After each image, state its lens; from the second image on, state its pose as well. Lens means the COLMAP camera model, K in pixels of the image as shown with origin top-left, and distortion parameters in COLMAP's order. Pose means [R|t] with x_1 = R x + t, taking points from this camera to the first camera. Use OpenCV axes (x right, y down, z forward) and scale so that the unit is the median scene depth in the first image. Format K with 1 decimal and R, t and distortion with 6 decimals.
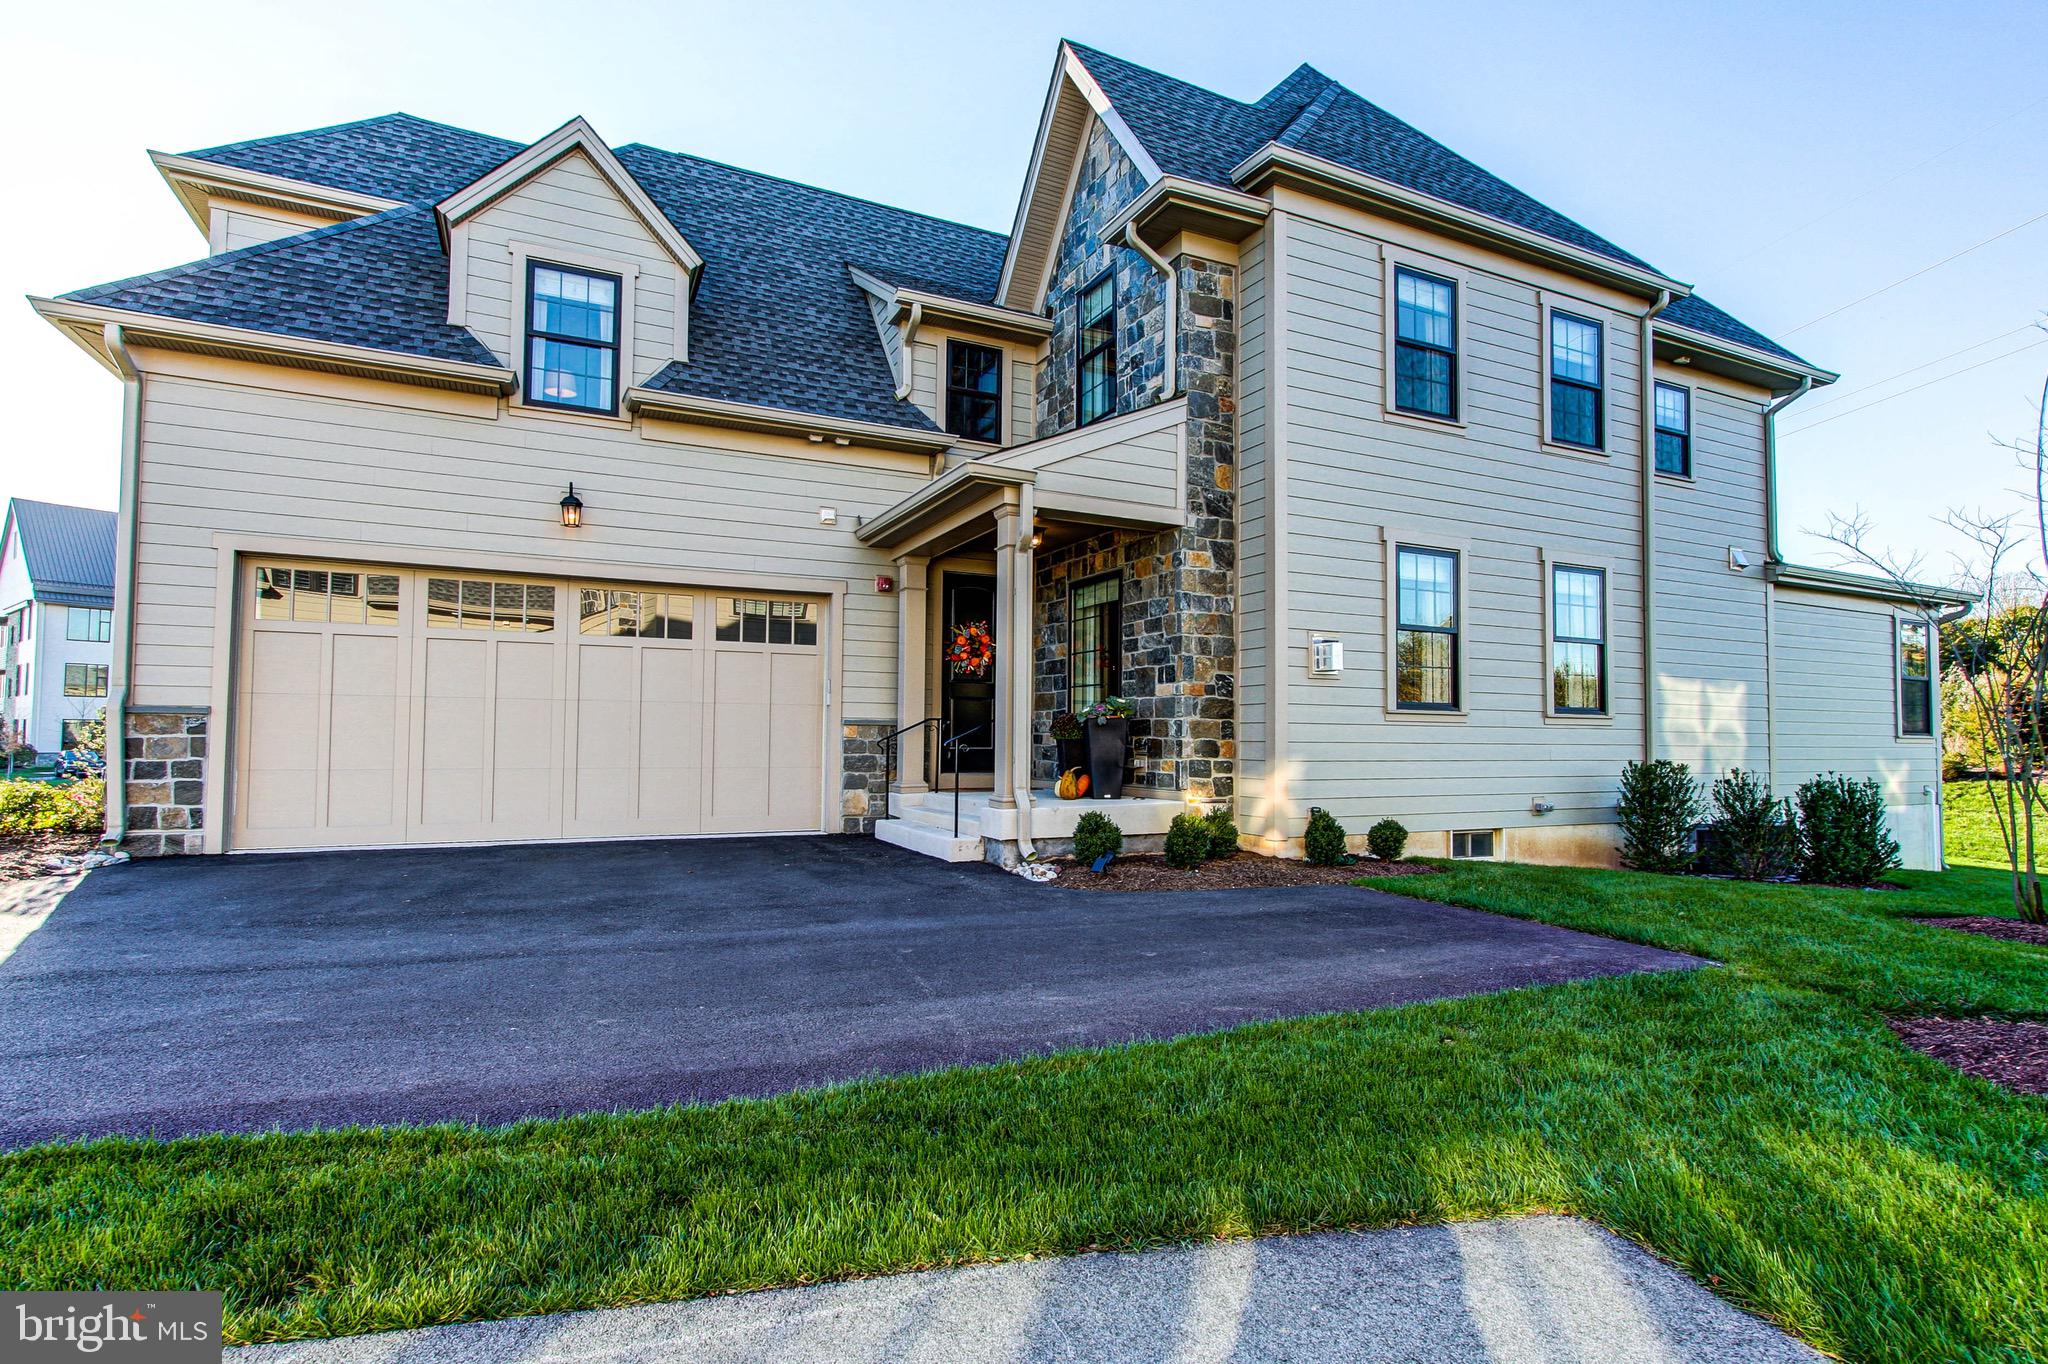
lens RADIAL K [[968.2, 0, 1027.7], [0, 968.2, 696.8], [0, 0, 1]] dist [-0.007315, 0.000268]
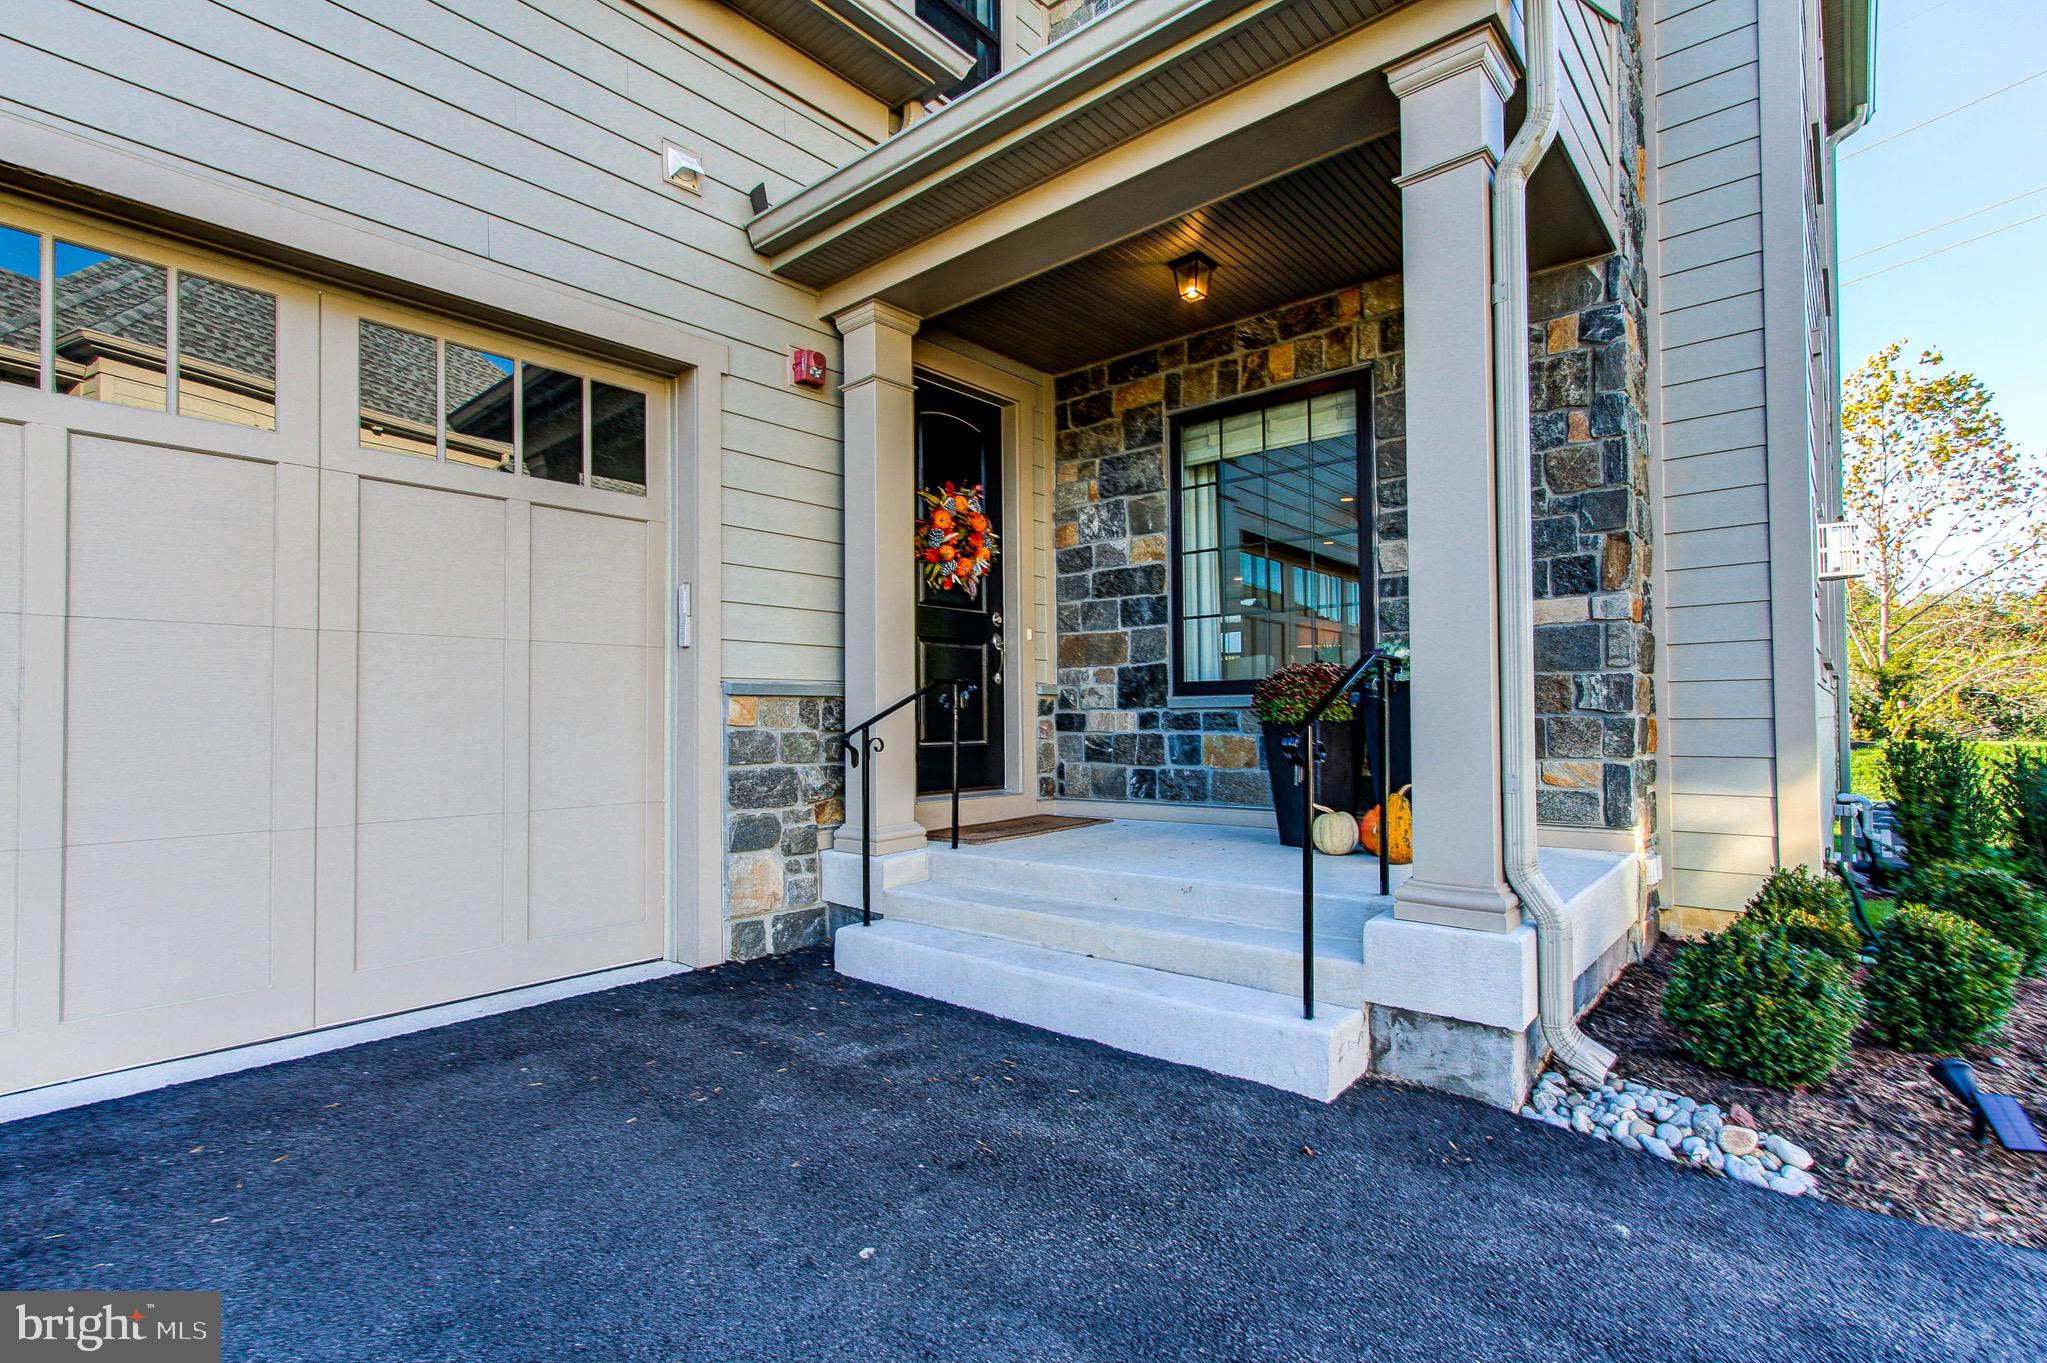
lens RADIAL K [[968.8, 0, 1023.5], [0, 968.8, 681.5], [0, 0, 1]] dist [0.041015, 0.000096]
pose [[0.919044, -0.001157, 0.394152, -0.234309], [-0.001201, 0.999983, 0.005735, 0.020414], [-0.394152, -0.005744, 0.919027, 0.570514]]
